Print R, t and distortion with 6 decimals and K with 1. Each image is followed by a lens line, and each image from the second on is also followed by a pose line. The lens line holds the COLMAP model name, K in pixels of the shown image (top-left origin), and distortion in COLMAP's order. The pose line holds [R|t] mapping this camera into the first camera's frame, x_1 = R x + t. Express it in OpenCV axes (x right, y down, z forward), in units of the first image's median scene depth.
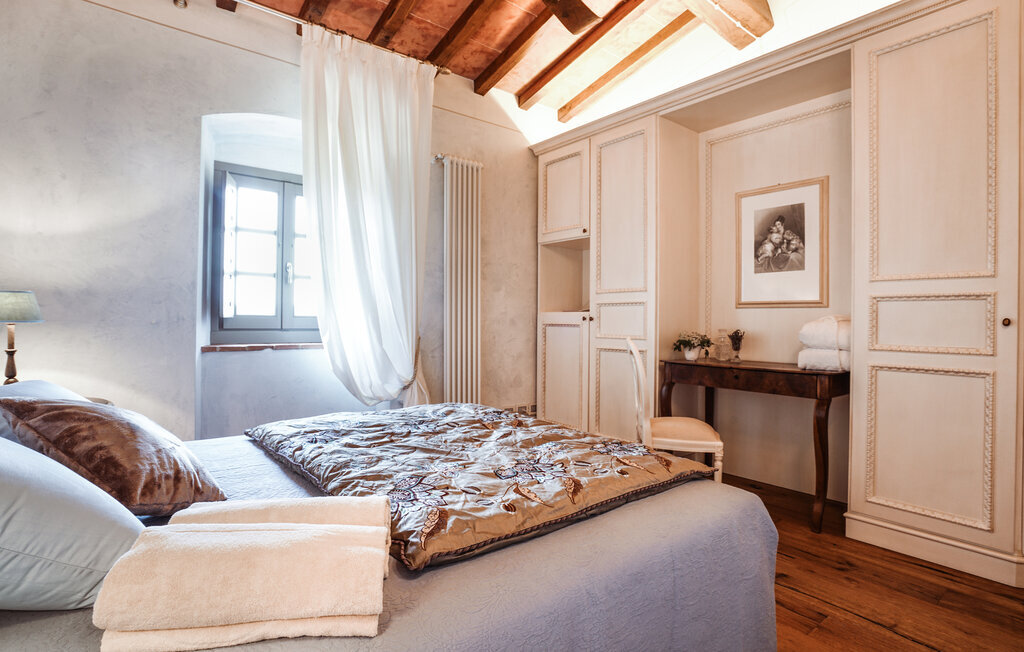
lens RADIAL K [[520.2, 0, 525.3], [0, 520.2, 329.3], [0, 0, 1]] dist [-0.000067, -0.000411]
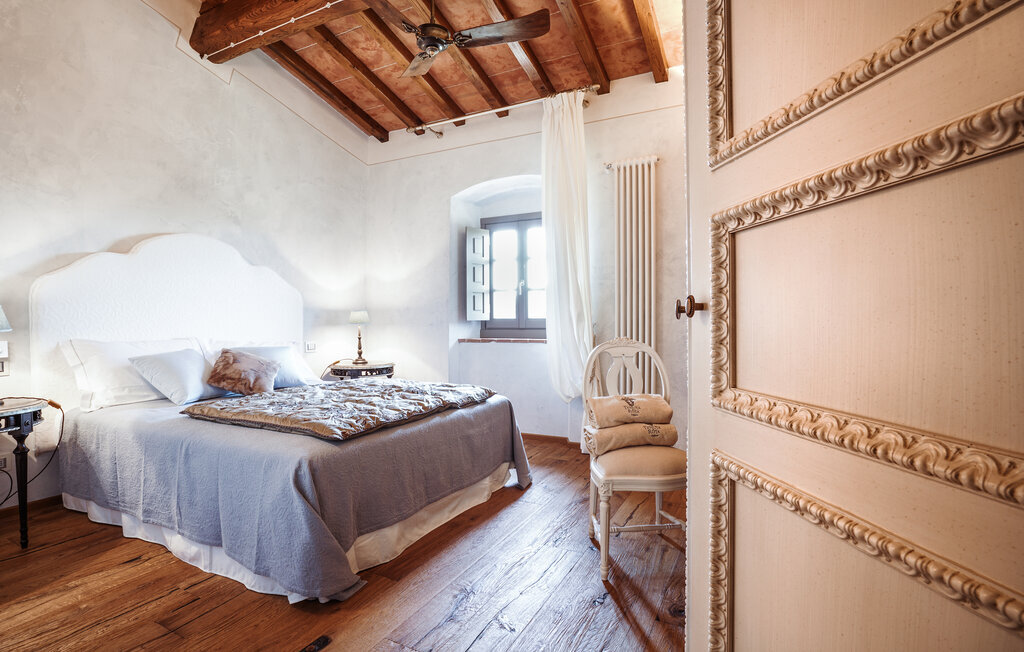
lens RADIAL K [[520.2, 0, 525.3], [0, 520.2, 329.3], [0, 0, 1]] dist [-0.000067, -0.000411]
pose [[0.394794, 0.017174, -0.918609, 0.795050], [-0.003815, 0.999847, 0.017053, -0.020875], [0.918762, -0.003228, 0.394800, 0.460215]]
